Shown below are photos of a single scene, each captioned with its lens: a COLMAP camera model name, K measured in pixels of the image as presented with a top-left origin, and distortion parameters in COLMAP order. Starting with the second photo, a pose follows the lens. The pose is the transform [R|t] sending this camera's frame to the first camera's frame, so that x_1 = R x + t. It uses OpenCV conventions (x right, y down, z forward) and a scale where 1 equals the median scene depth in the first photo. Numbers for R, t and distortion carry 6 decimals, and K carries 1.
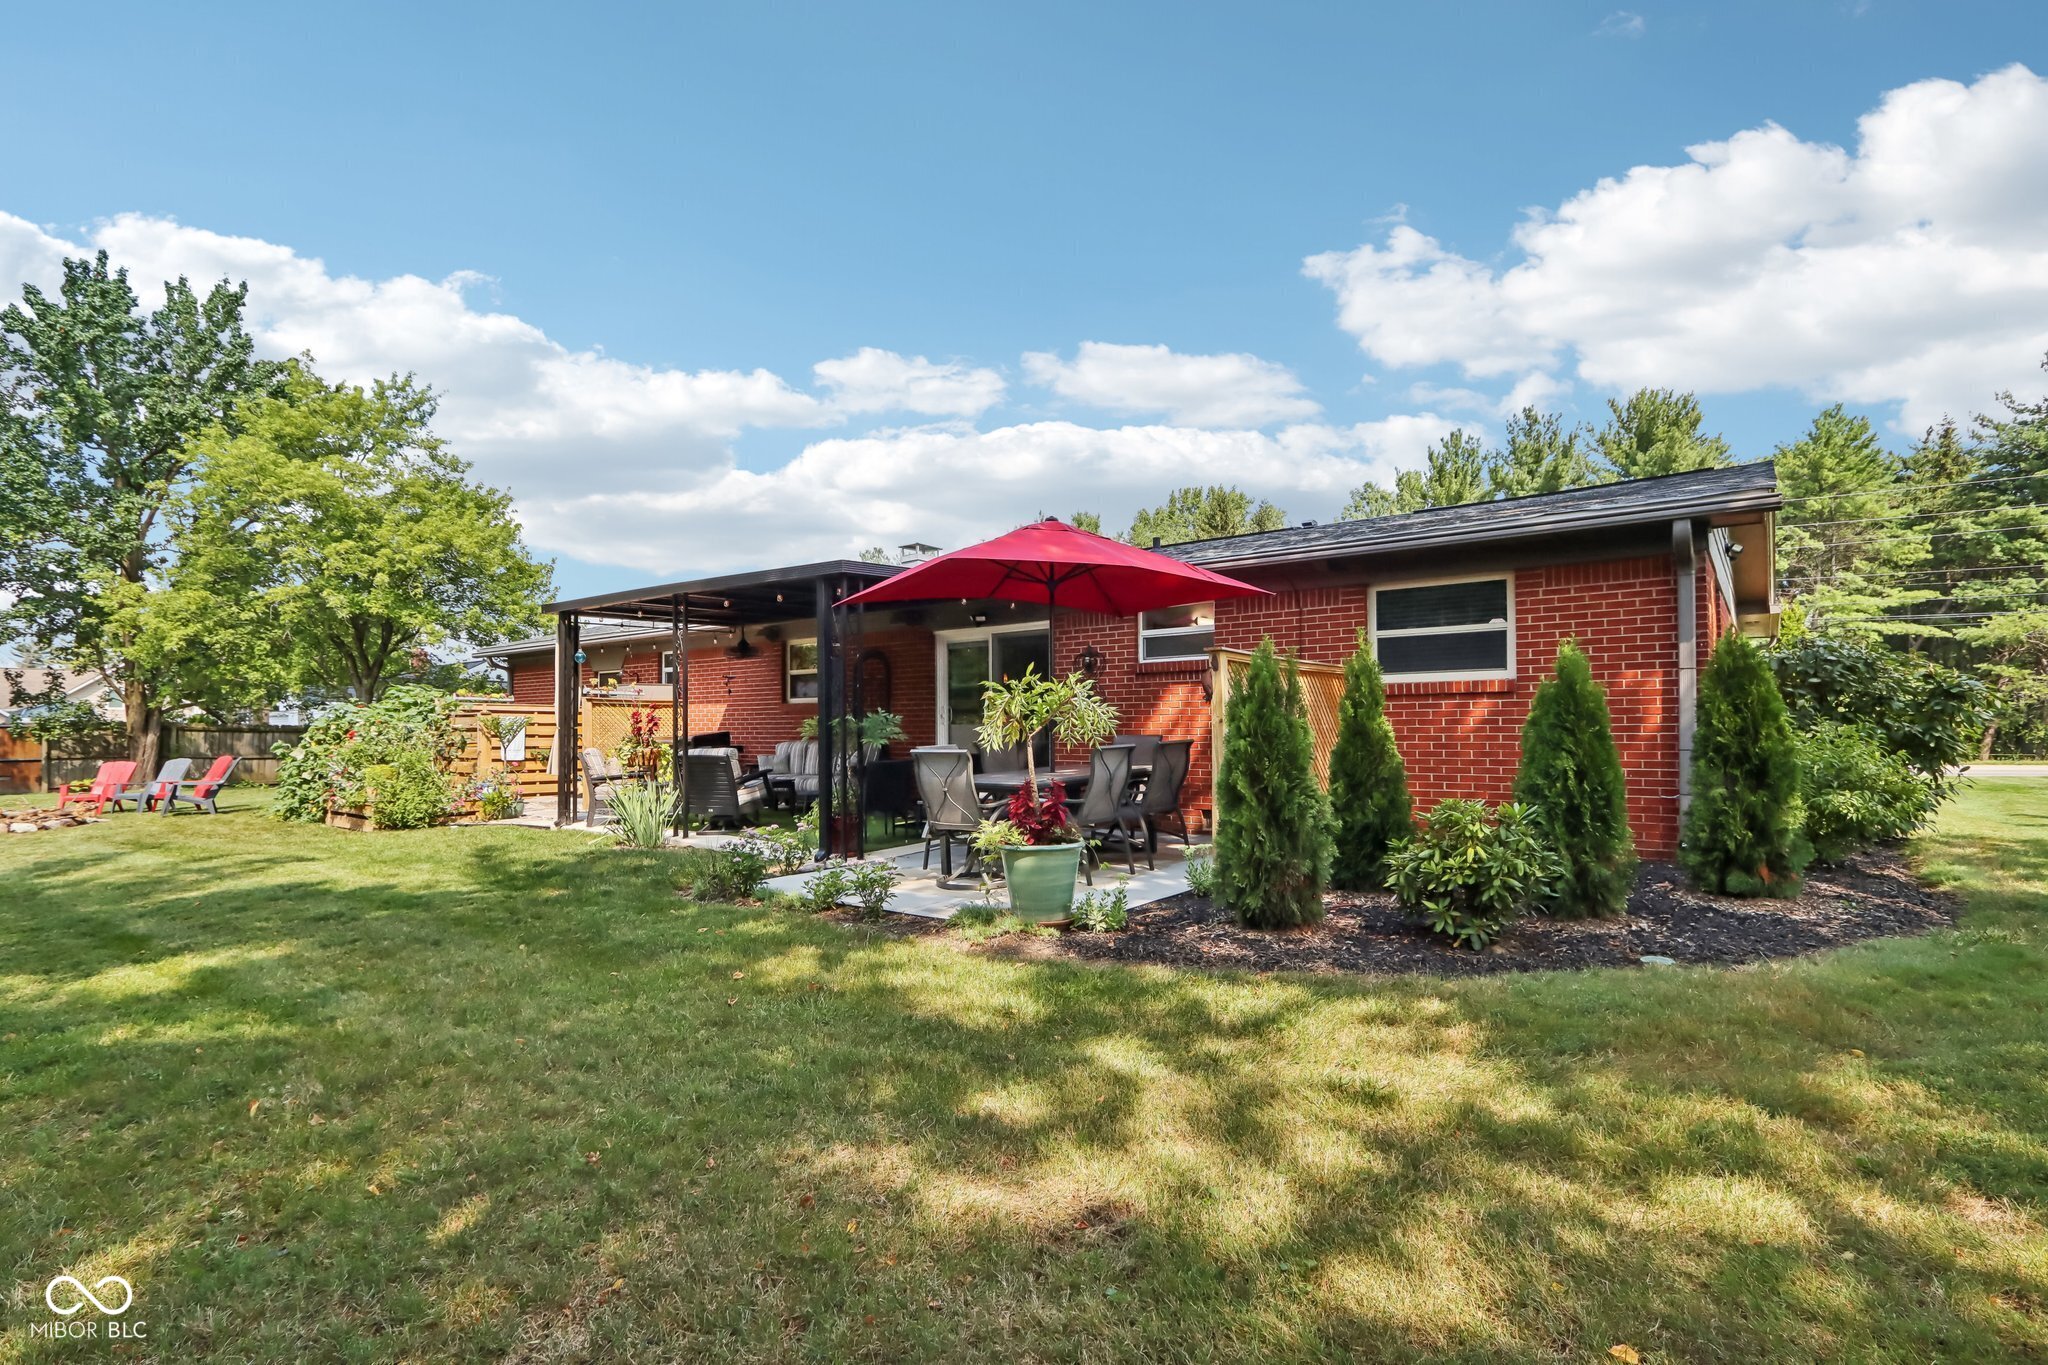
lens RADIAL K [[1008.0, 0, 1024.0], [0, 1008.0, 682.5], [0, 0, 1]] dist [-0.003825, -0.000961]
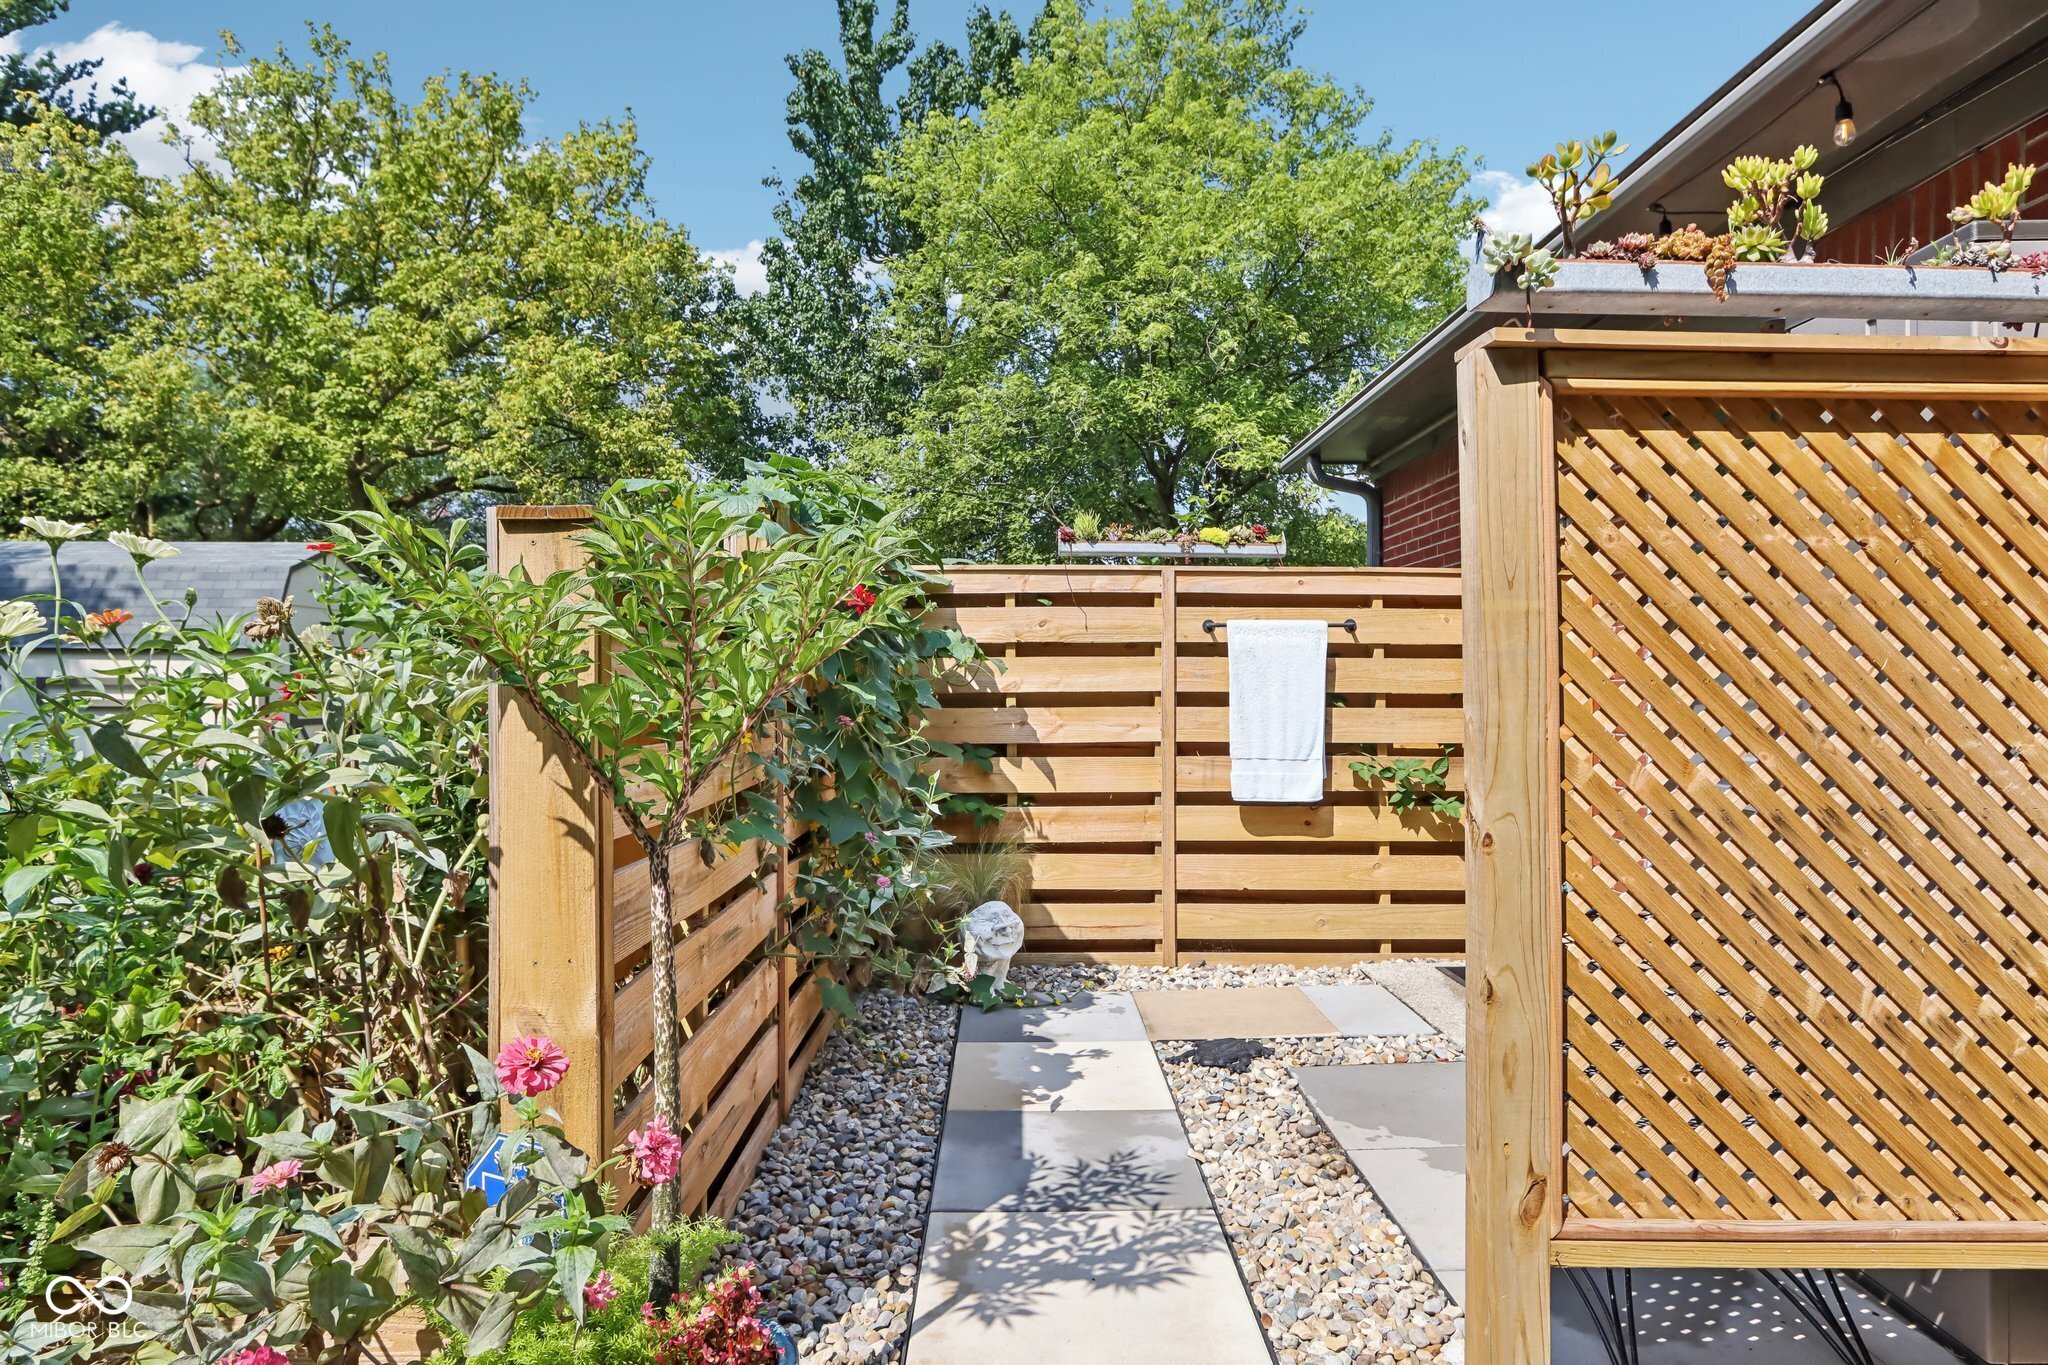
lens RADIAL K [[1234.2, 0, 1024.0], [0, 1234.2, 682.5], [0, 0, 1]] dist [-0.003751, -0.002017]
pose [[0.613939, 0.004719, -0.789339, -0.429847], [0.024006, 0.999408, 0.024647, 0.055493], [0.788988, -0.034081, 0.613462, 1.066119]]
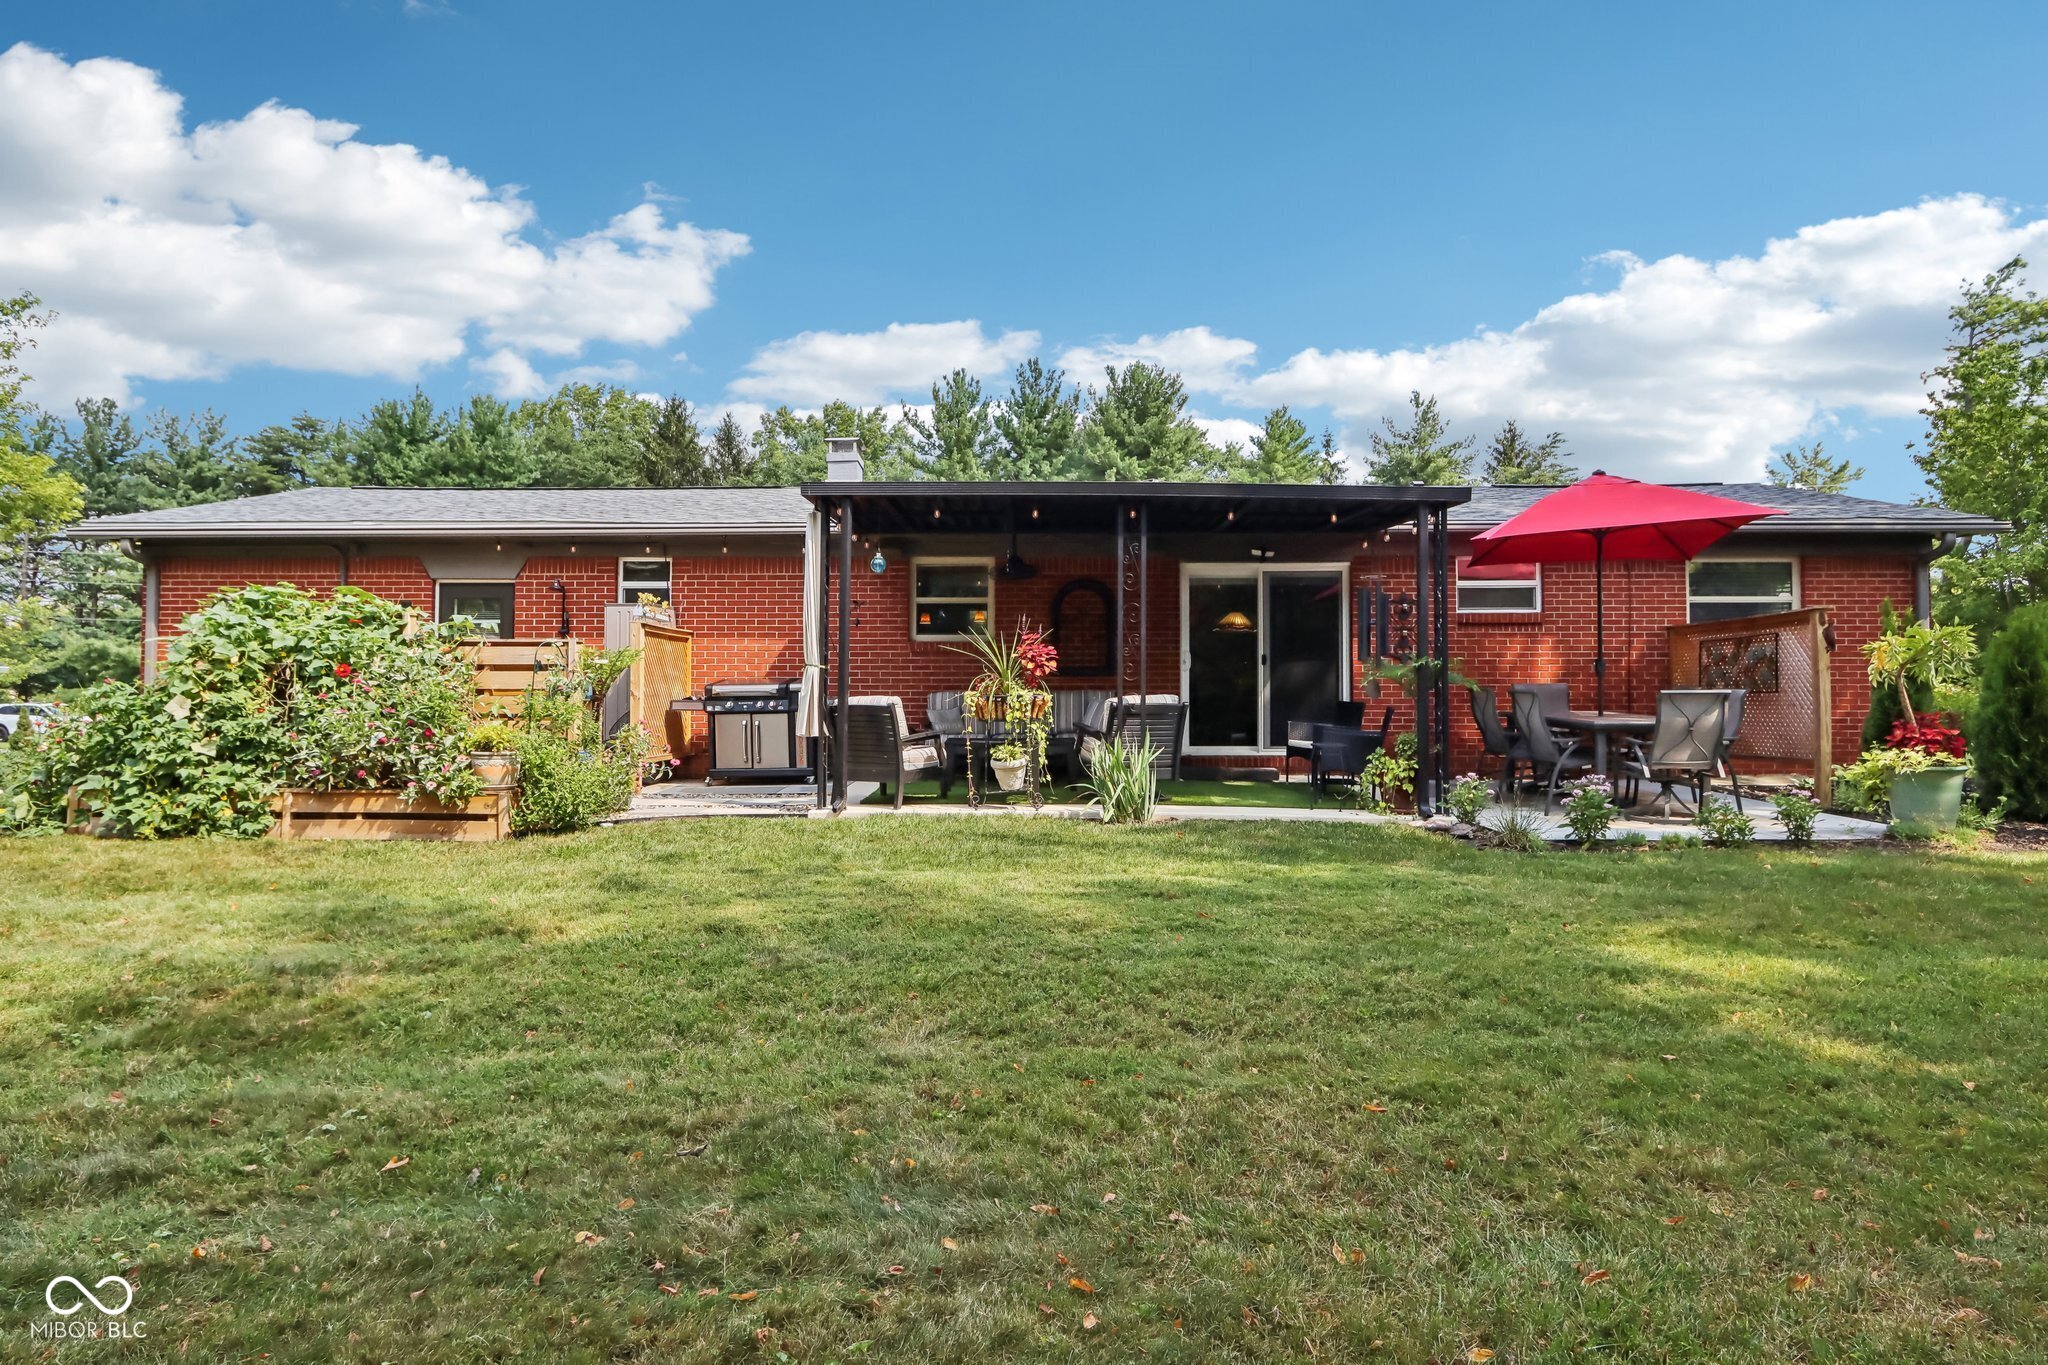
lens RADIAL K [[1234.2, 0, 1024.0], [0, 1234.2, 682.5], [0, 0, 1]] dist [-0.003751, -0.002017]
pose [[0.796499, 0.014679, 0.604462, -0.861442], [-0.035420, 0.999121, 0.022411, 0.033436], [-0.603602, -0.039261, 0.796319, 0.249627]]
